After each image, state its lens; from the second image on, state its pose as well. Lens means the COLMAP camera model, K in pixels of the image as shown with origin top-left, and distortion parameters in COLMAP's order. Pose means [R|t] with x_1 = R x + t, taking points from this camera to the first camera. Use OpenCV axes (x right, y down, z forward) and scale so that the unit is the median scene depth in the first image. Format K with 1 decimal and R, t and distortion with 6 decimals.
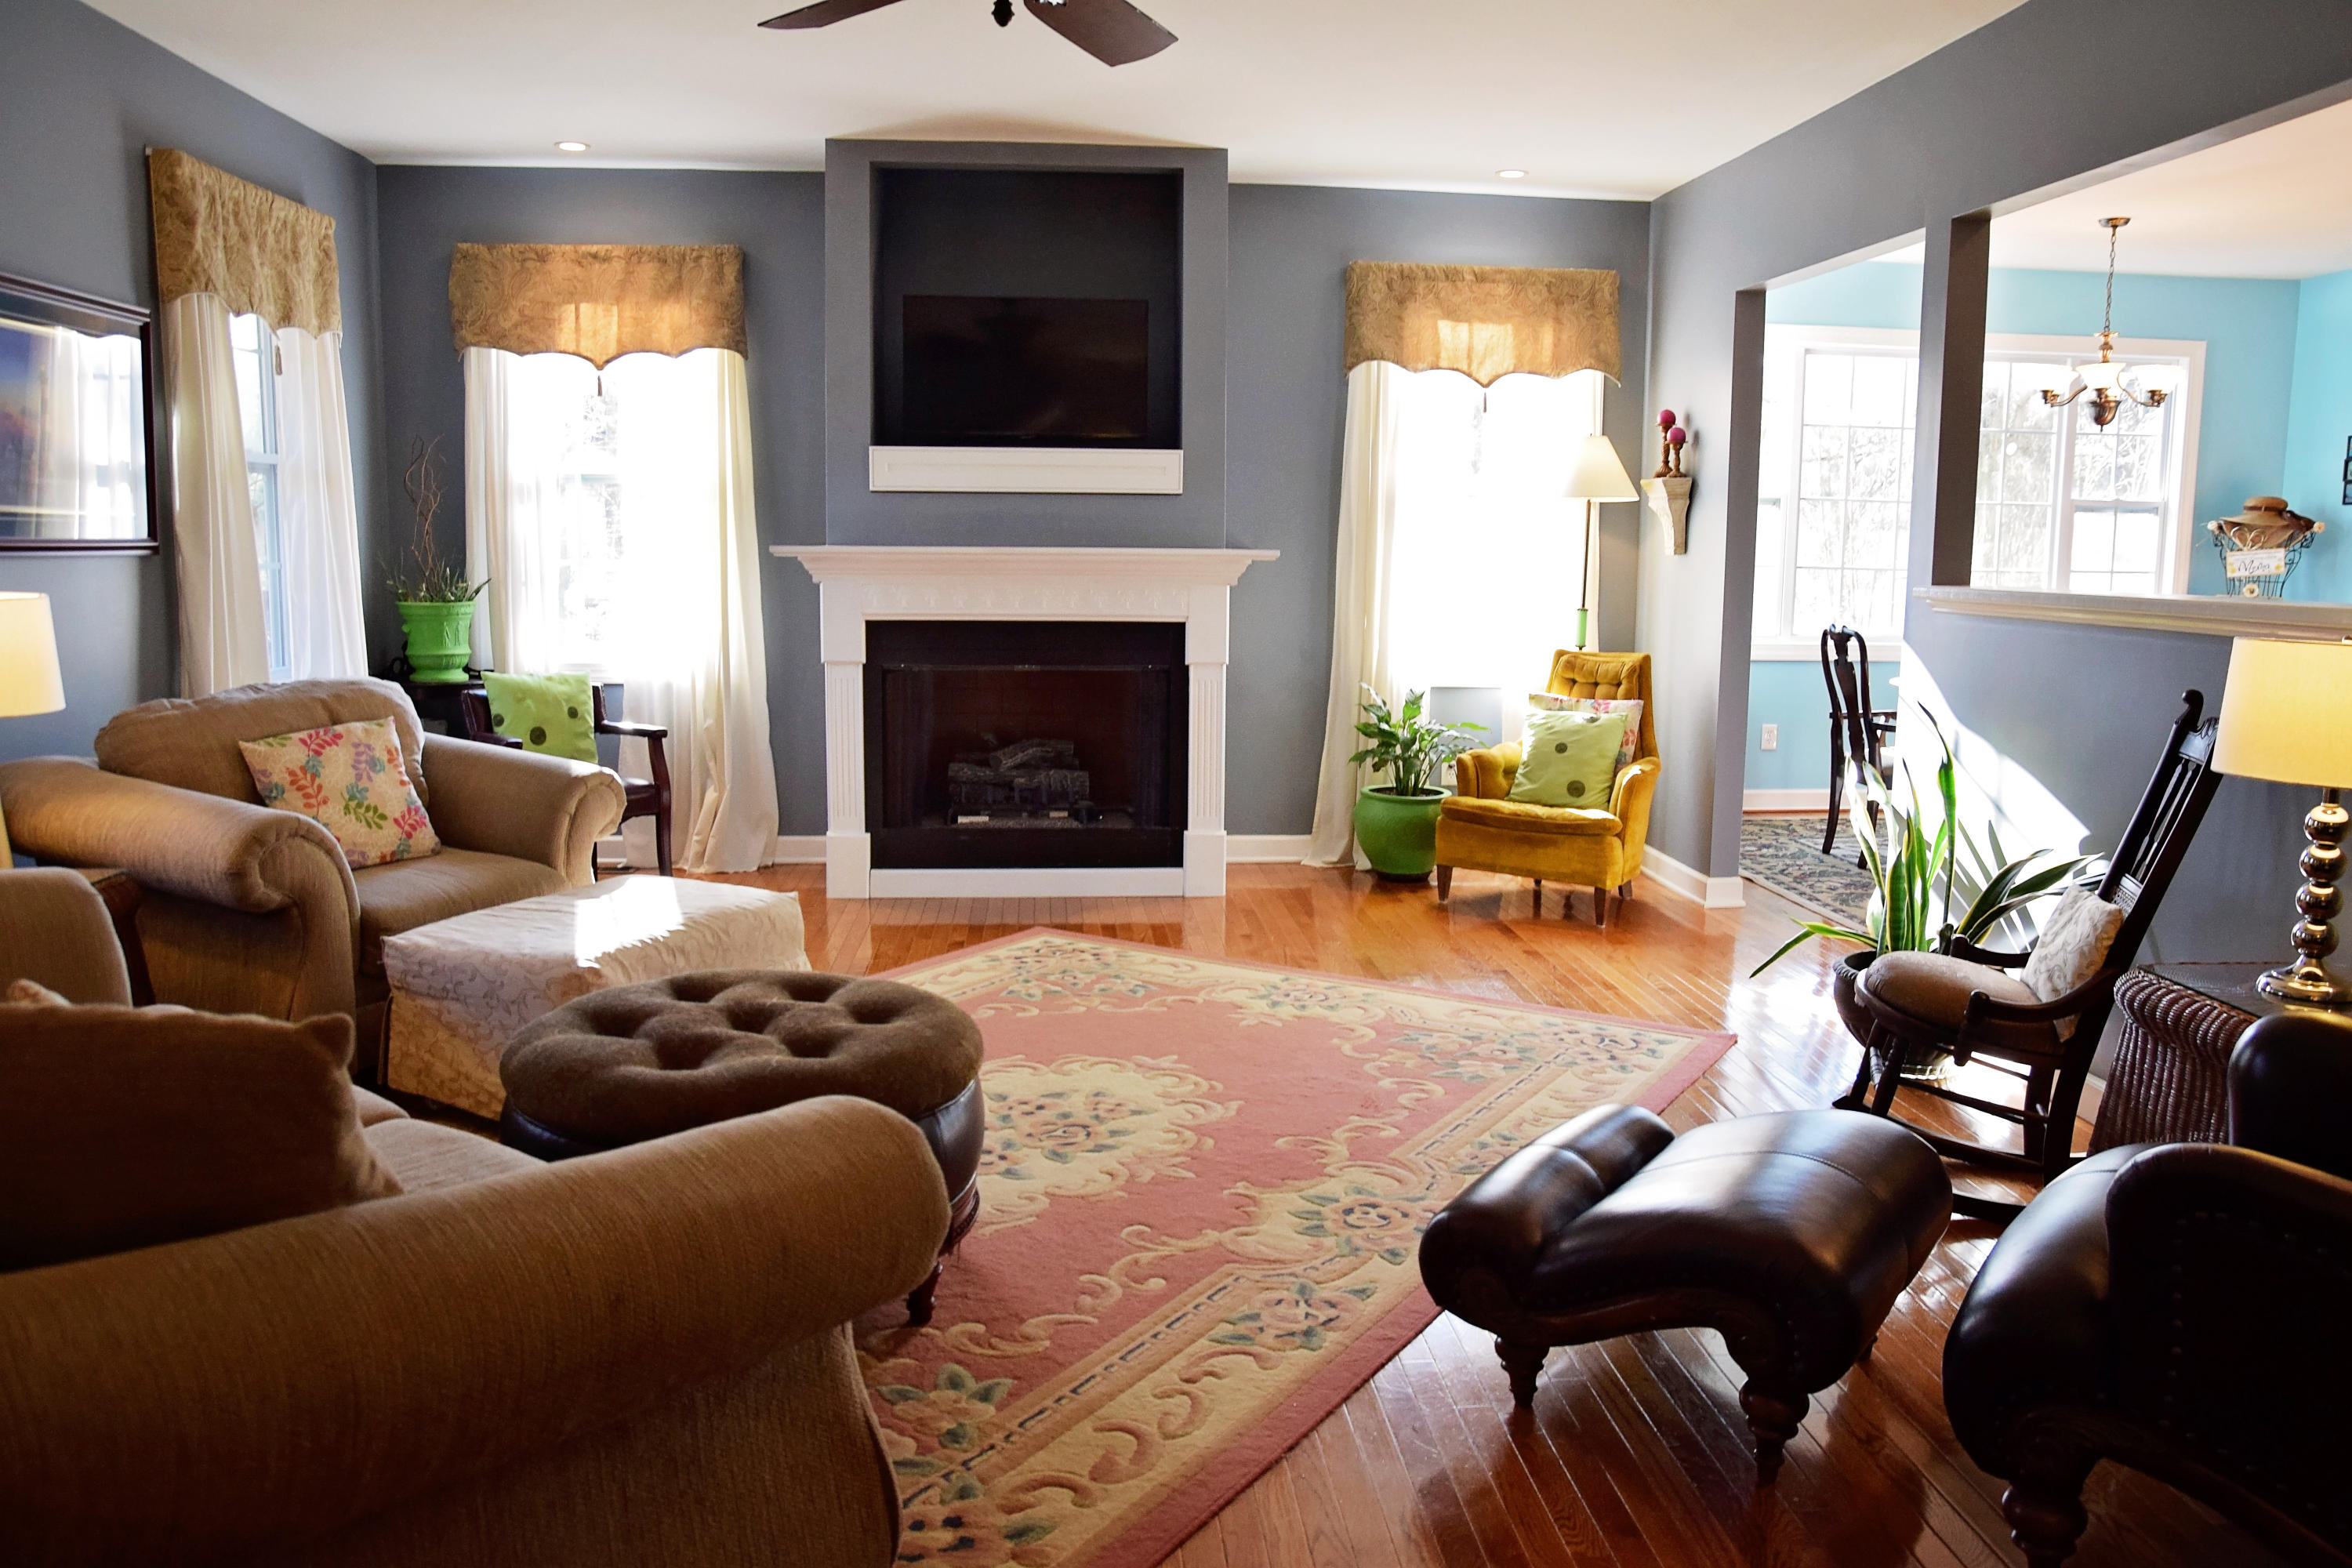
lens RADIAL K [[1720.9, 0, 1205.6], [0, 1720.9, 772.6], [0, 0, 1]] dist [-0.127136, 0.113127]
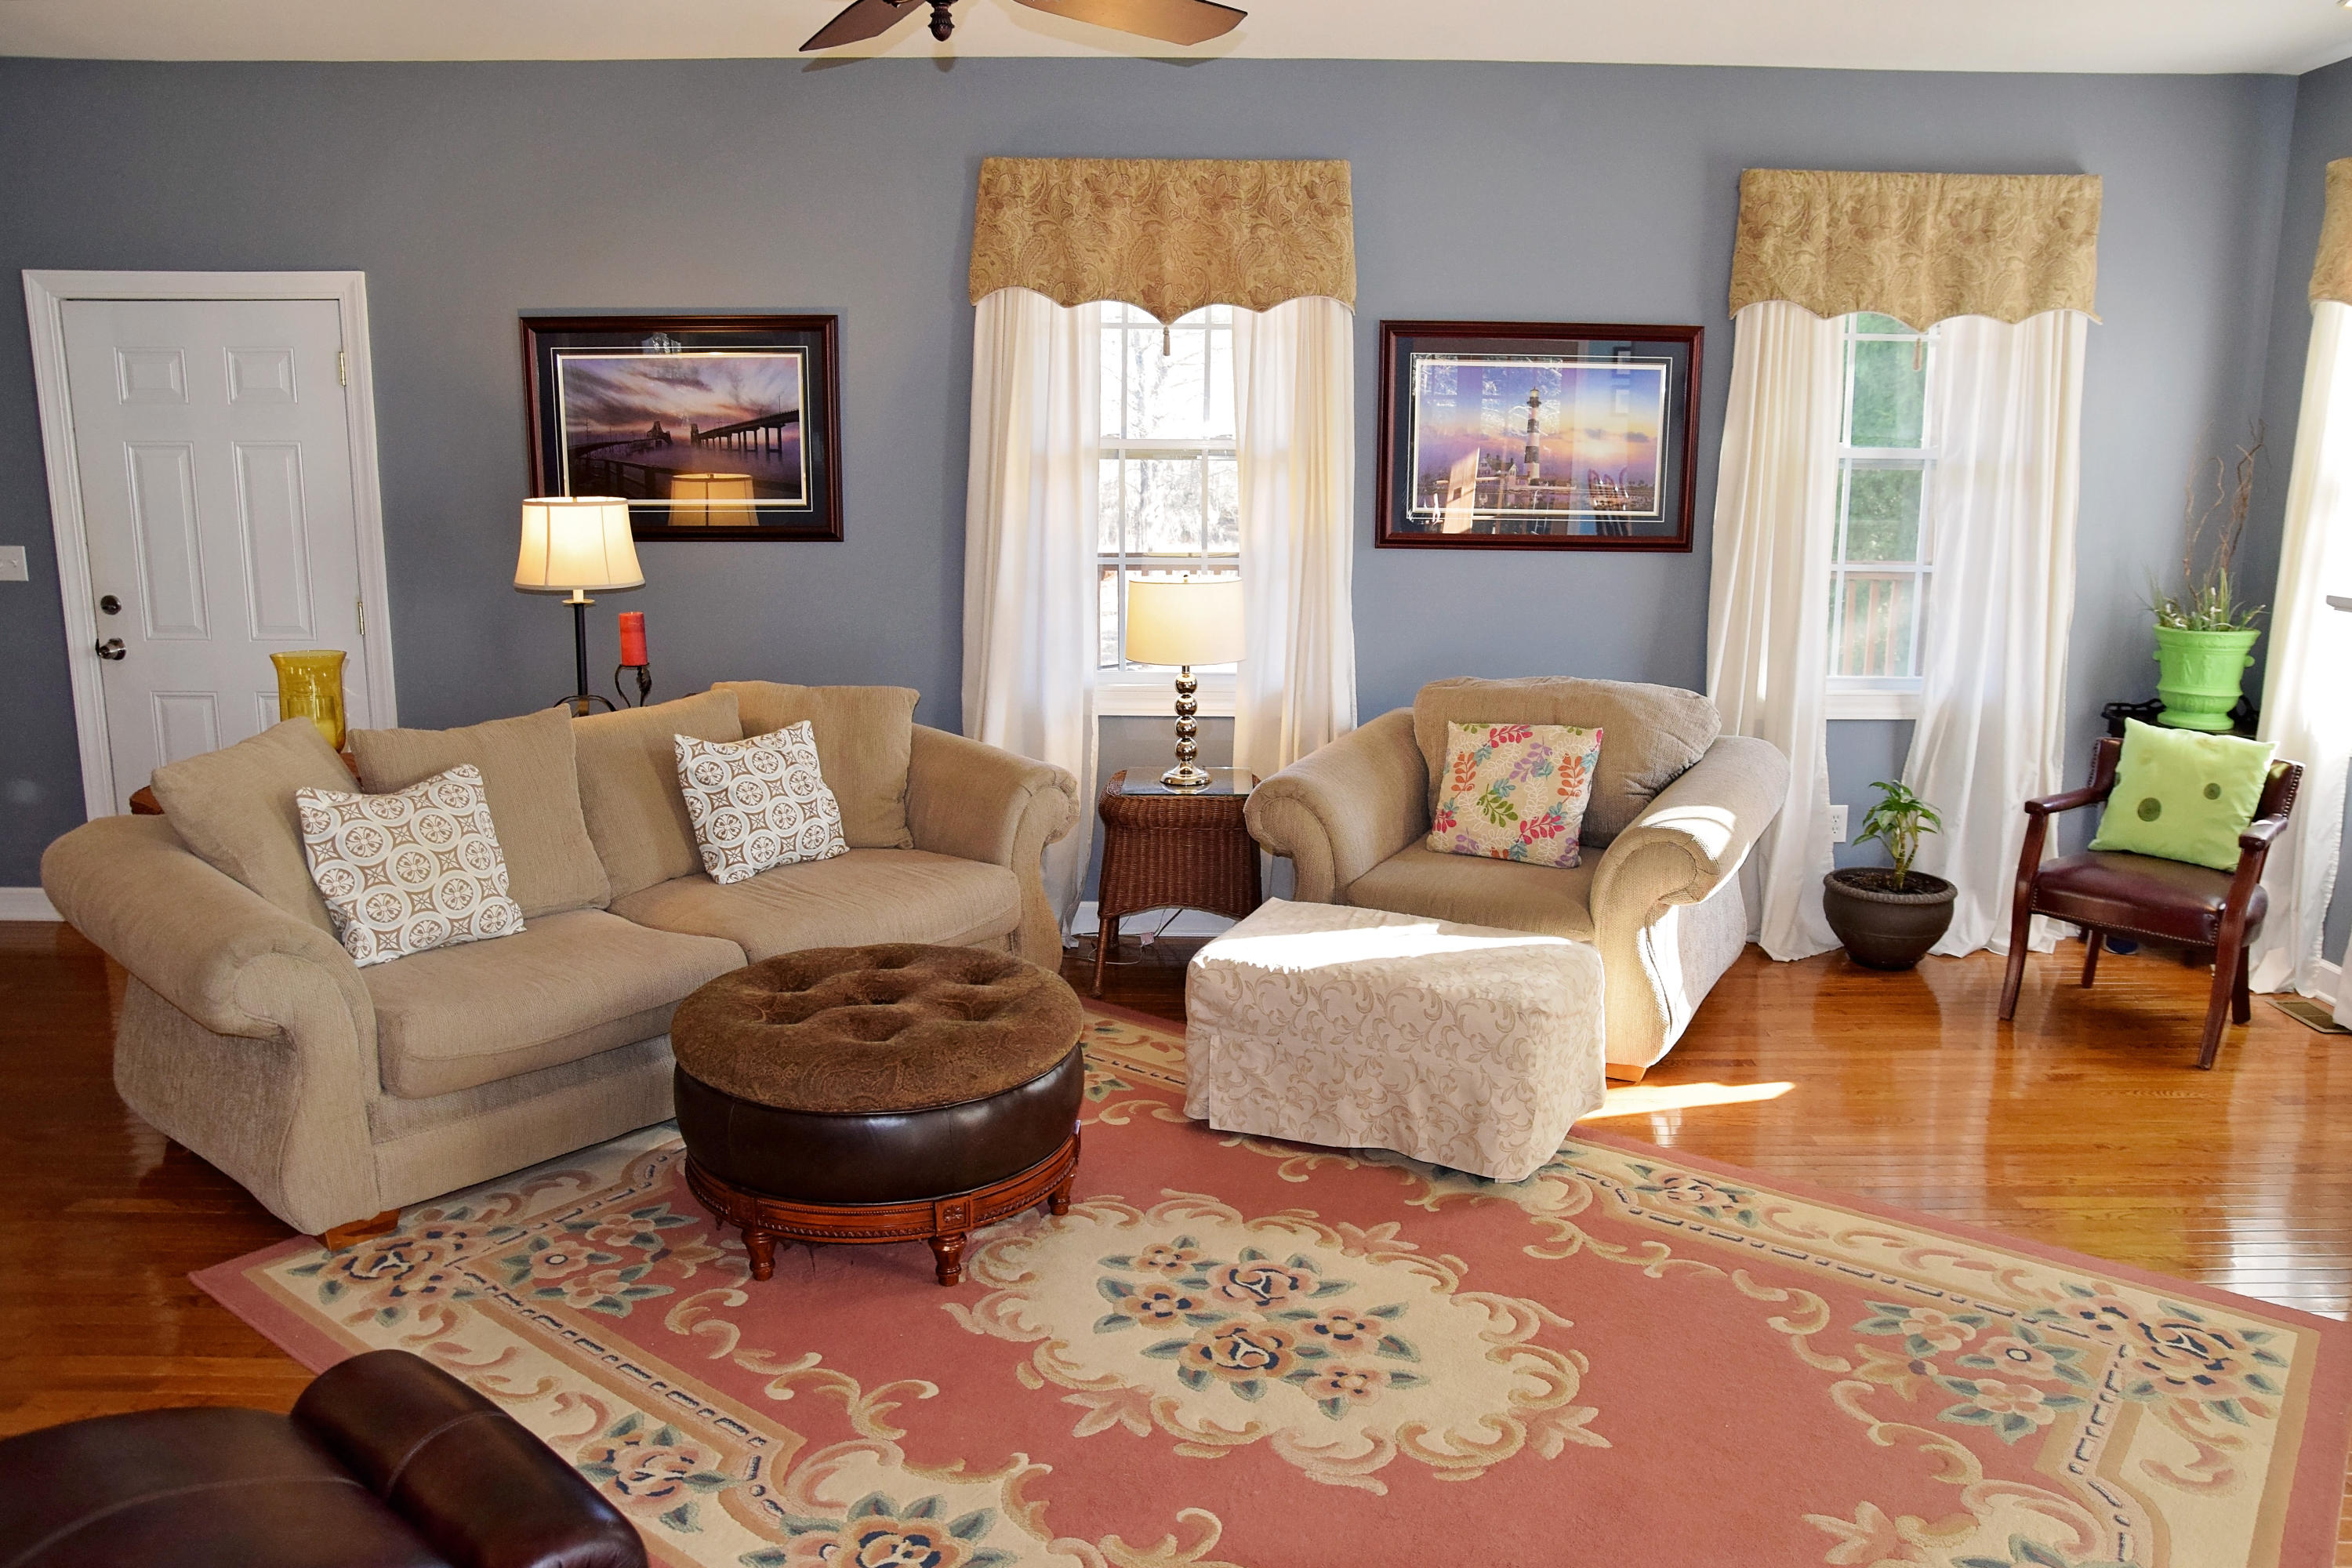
lens RADIAL K [[1725.5, 0, 1204.1], [0, 1725.5, 777.6], [0, 0, 1]] dist [-0.135035, 0.115746]
pose [[-0.093376, 0.179160, -0.979379, 0.431977], [-0.141092, 0.971368, 0.191147, -0.131800], [0.985583, 0.156031, -0.065424, 0.662161]]
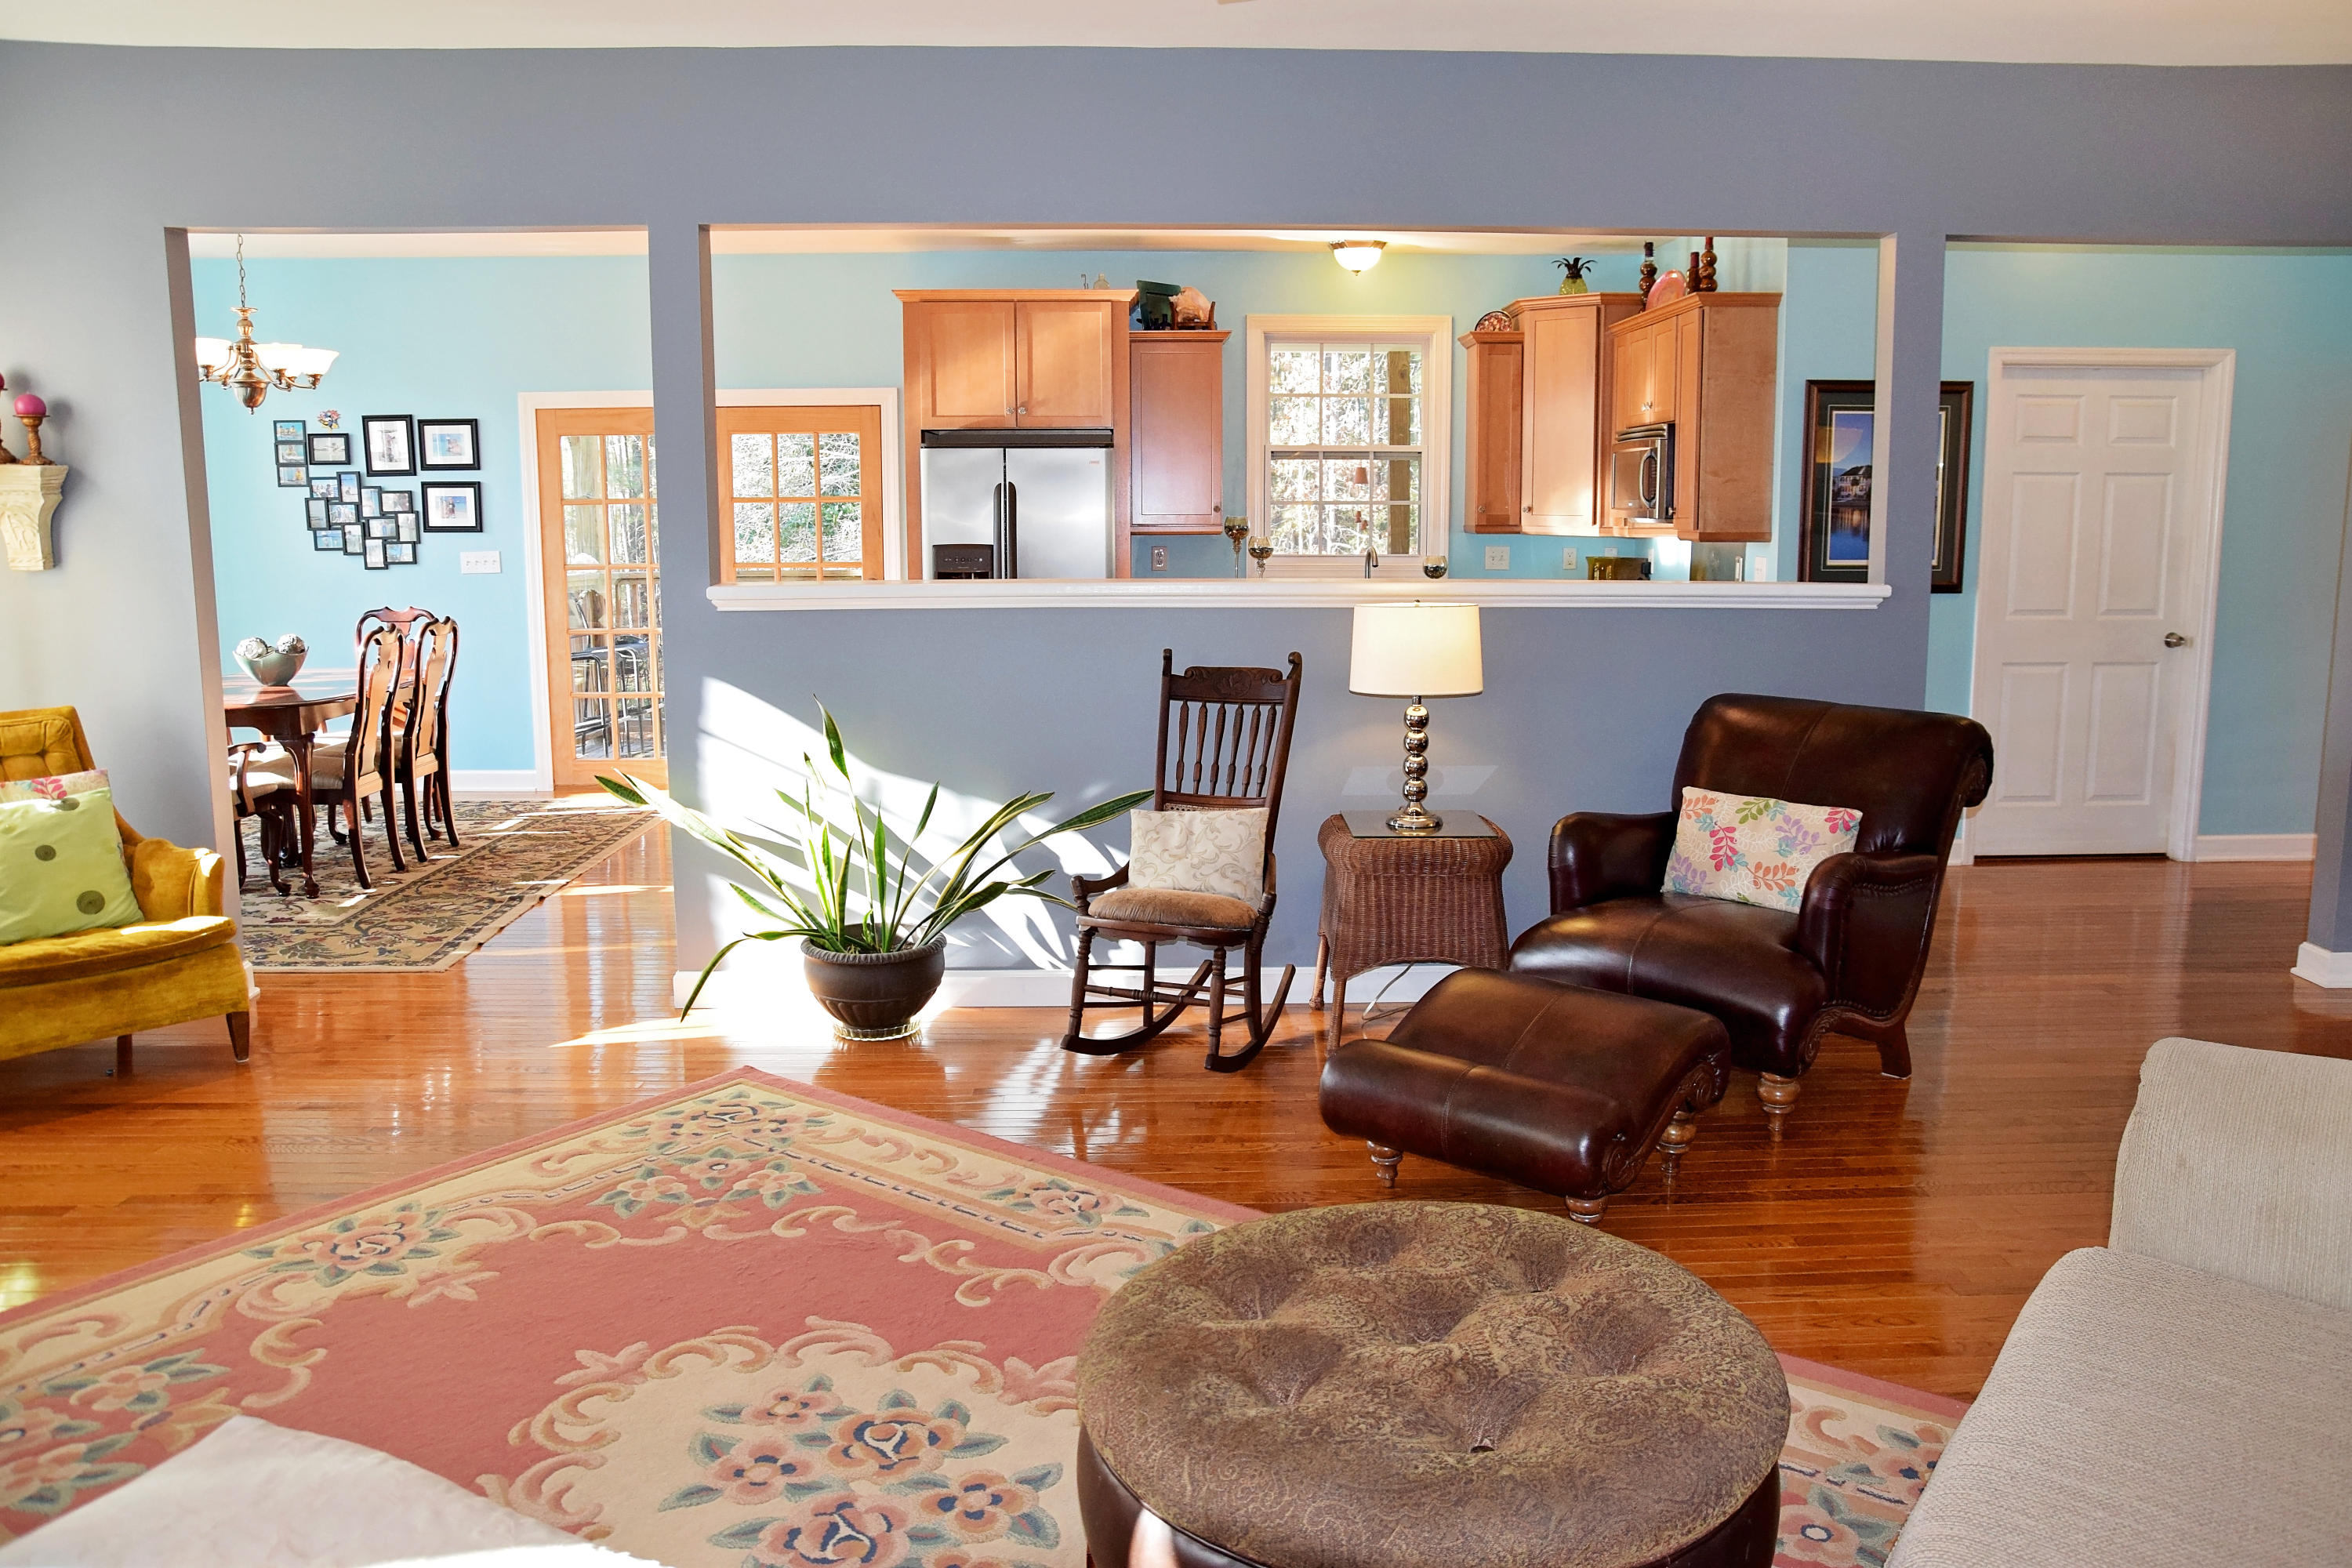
lens RADIAL K [[1700.5, 0, 1207.0], [0, 1700.5, 773.7], [0, 0, 1]] dist [-0.134222, 0.117670]
pose [[0.059182, -0.163489, 0.984768, -0.467138], [0.135044, 0.978740, 0.154372, -0.095373], [-0.989071, 0.123851, 0.080002, 0.523472]]
